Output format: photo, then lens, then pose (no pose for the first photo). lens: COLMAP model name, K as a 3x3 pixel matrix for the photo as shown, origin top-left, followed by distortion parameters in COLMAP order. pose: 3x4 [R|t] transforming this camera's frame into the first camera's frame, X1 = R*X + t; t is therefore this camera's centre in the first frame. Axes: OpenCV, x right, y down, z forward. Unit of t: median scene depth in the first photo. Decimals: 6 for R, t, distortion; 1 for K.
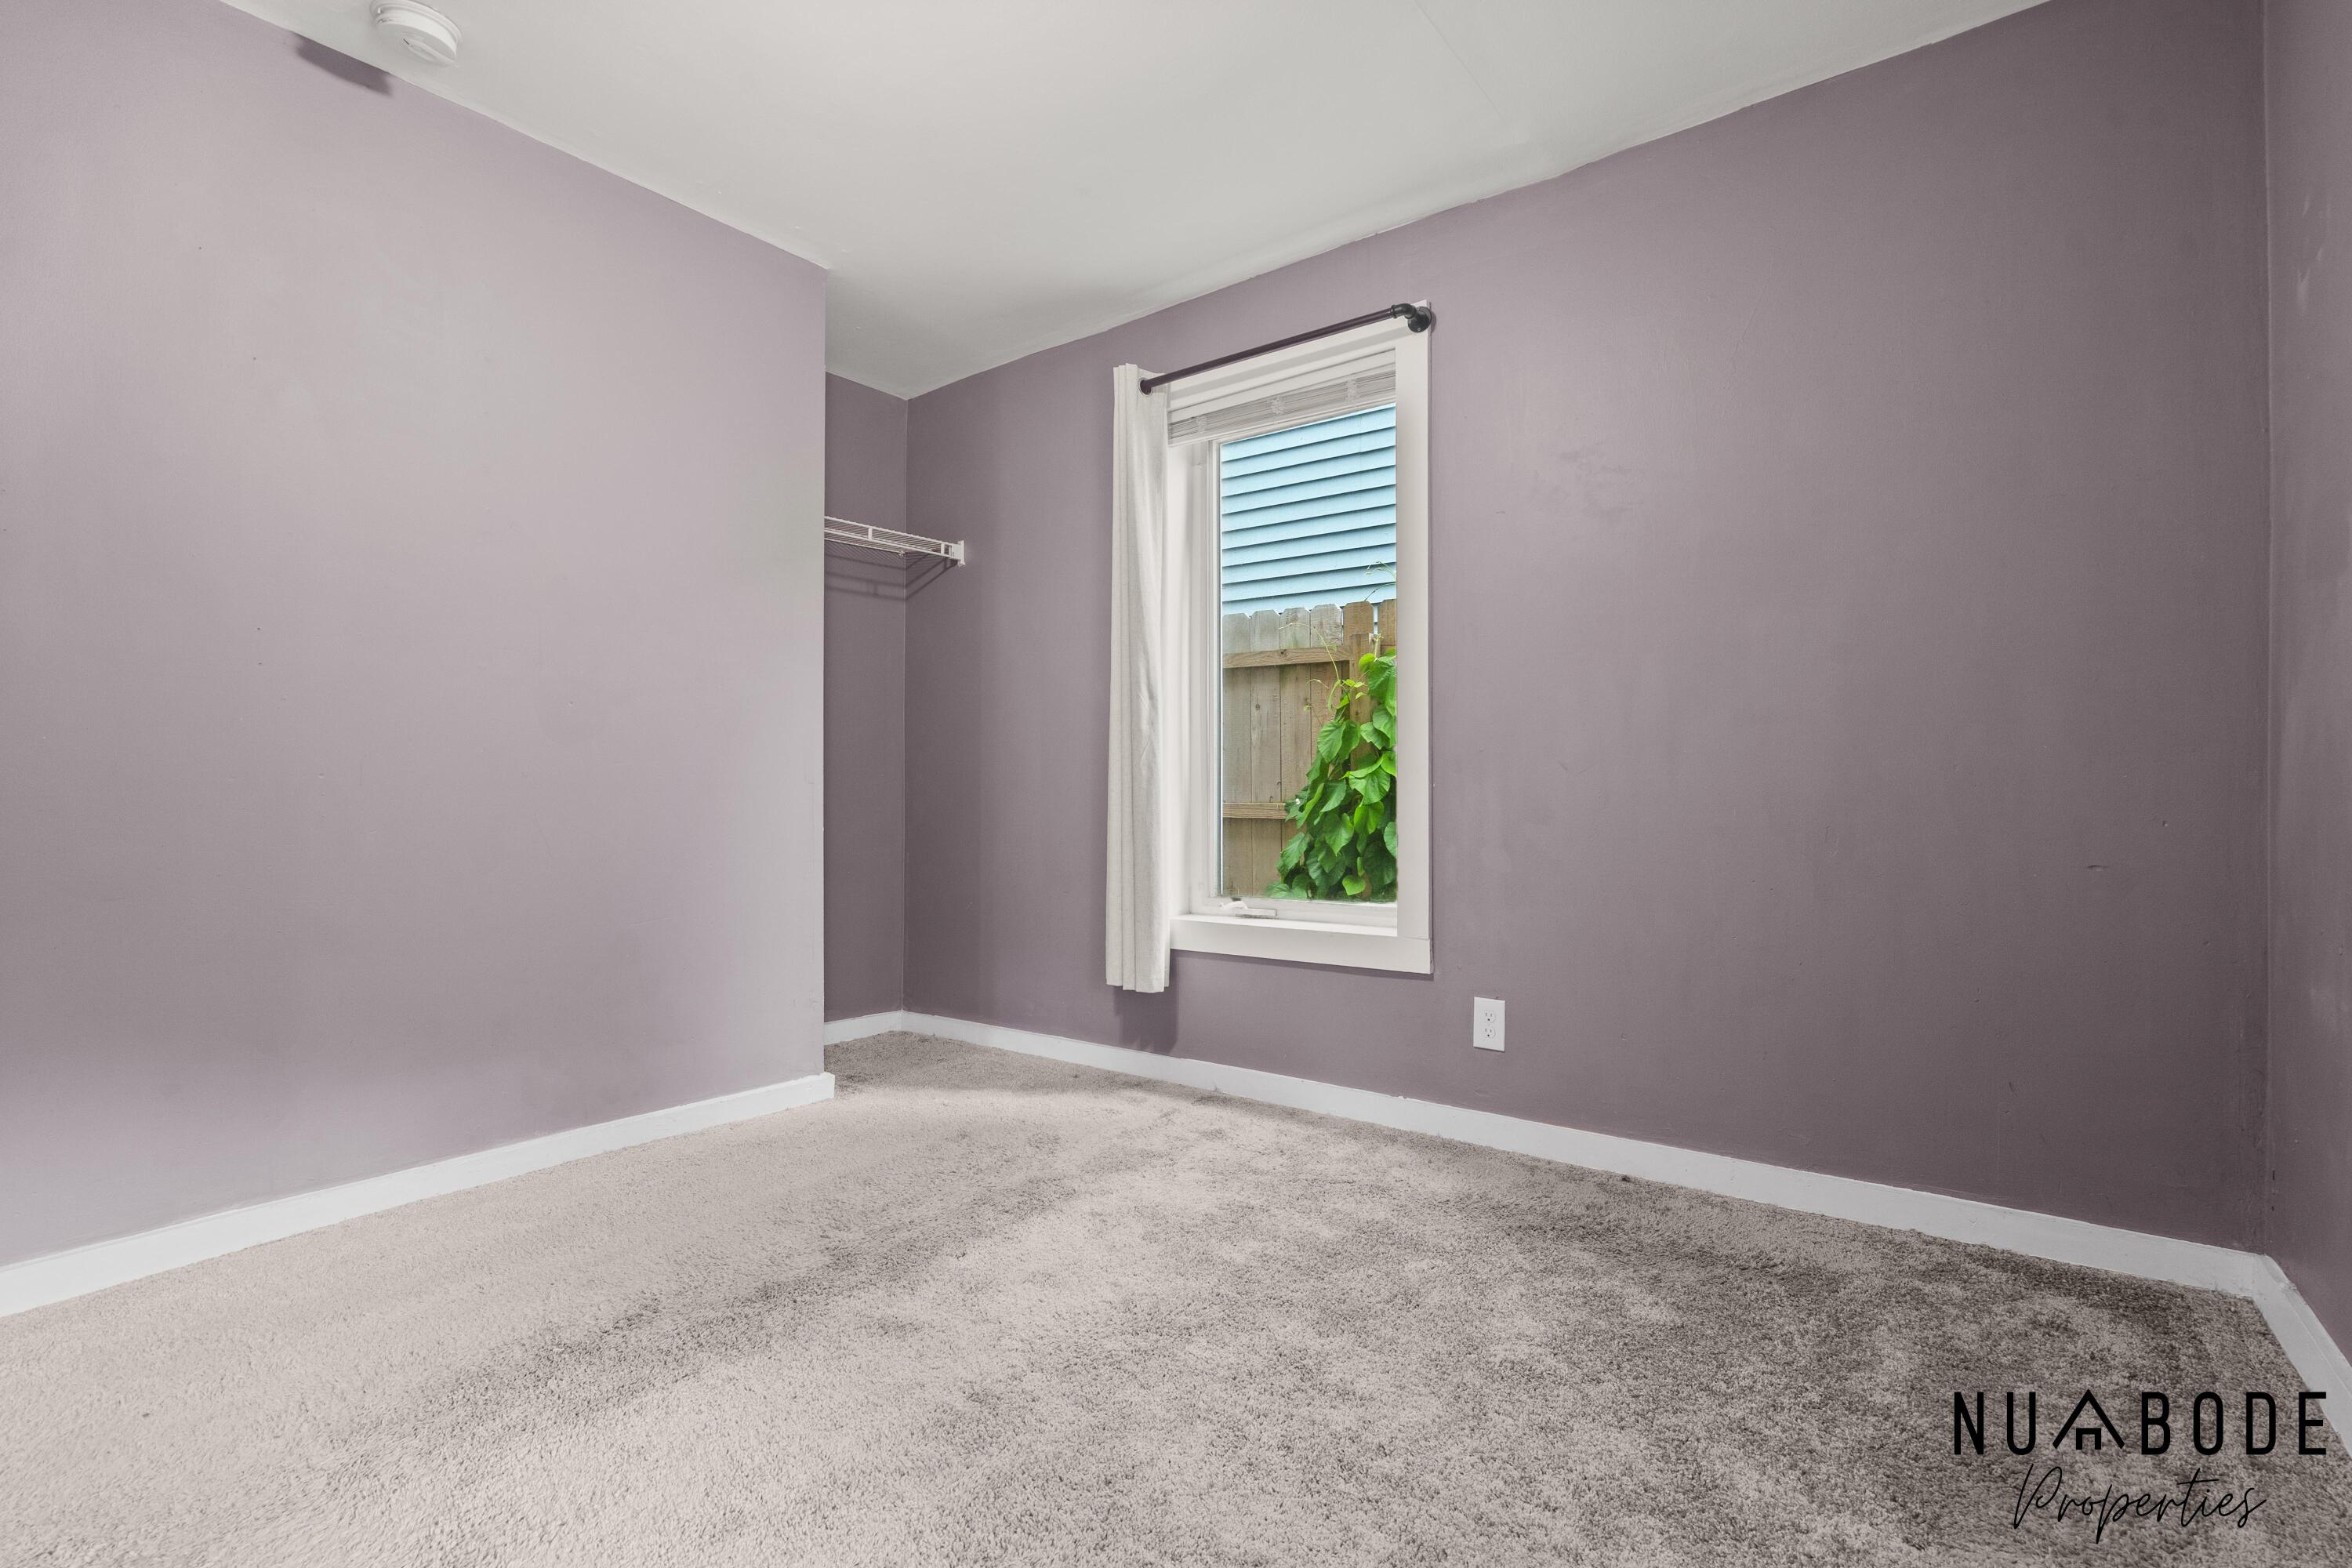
lens RADIAL K [[1075.4, 0, 1149.9], [0, 1075.4, 789.3], [0, 0, 1]] dist [-0.002181, 0.000271]
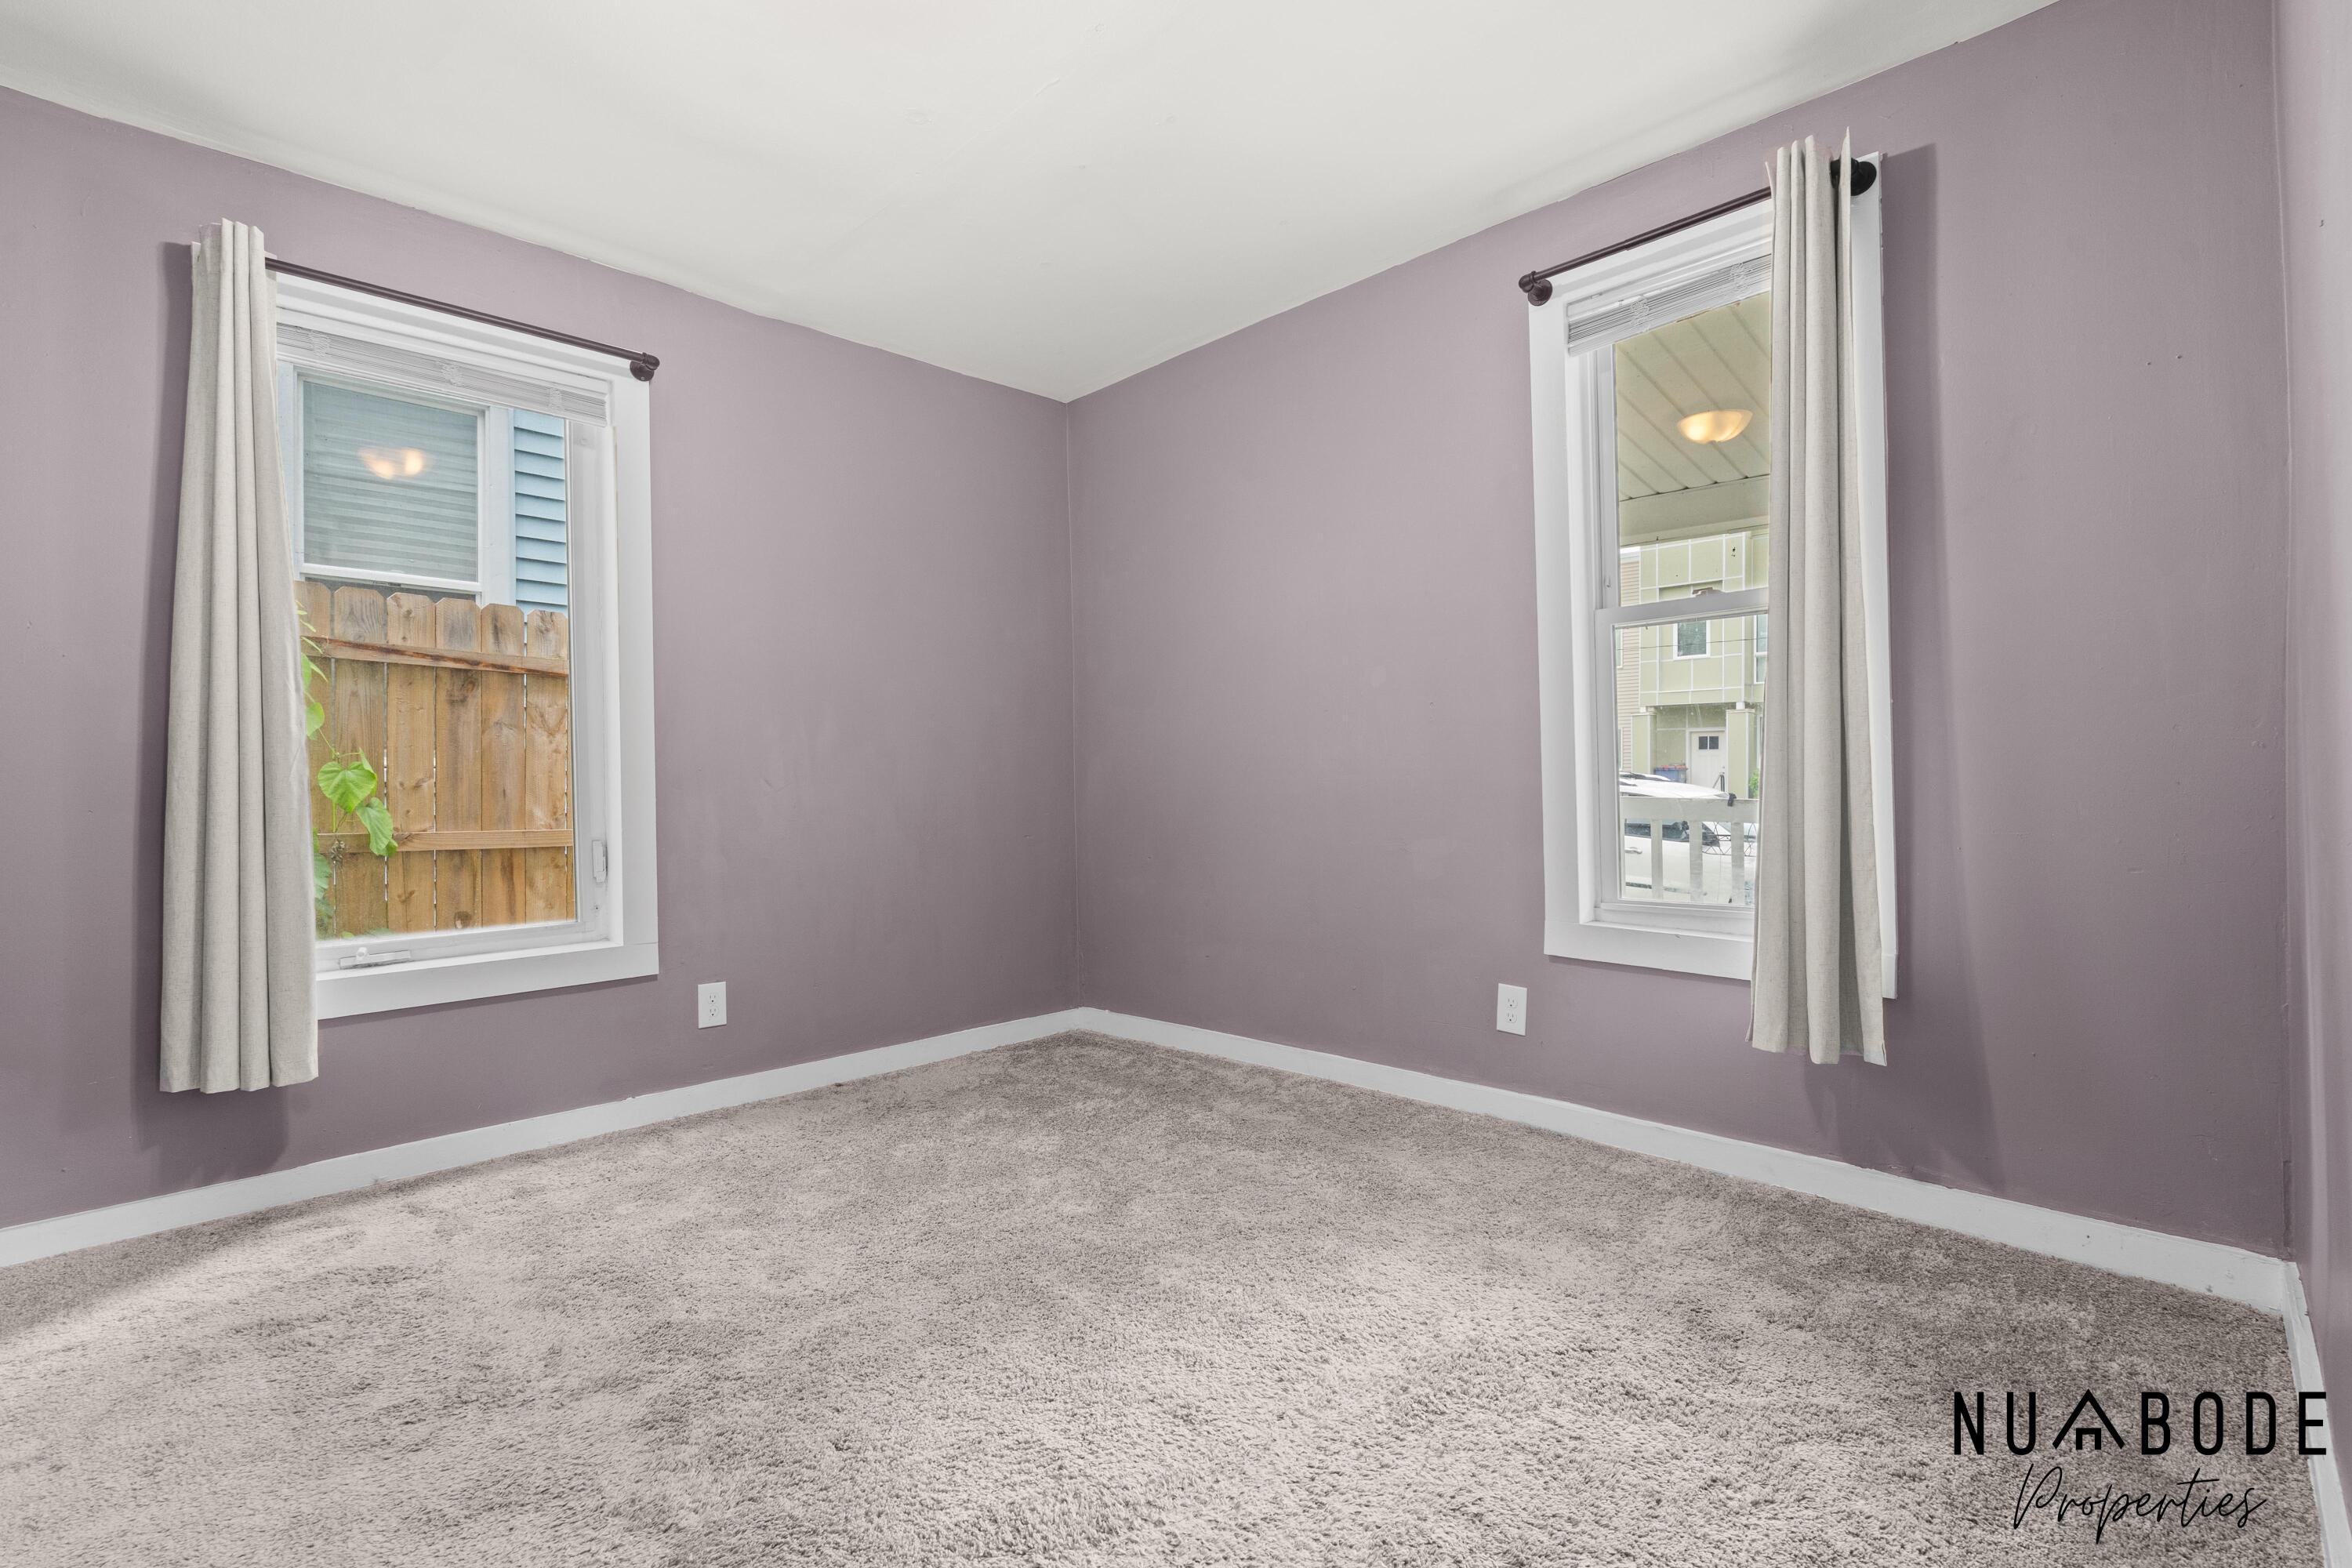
lens RADIAL K [[1098.7, 0, 1178.3], [0, 1098.7, 770.8], [0, 0, 1]] dist [-0.002318, 0.000156]
pose [[0.136908, 0.008993, 0.990543, -0.767724], [0.011605, 0.999876, -0.010682, -0.015827], [-0.990516, 0.012958, 0.136786, 0.323523]]
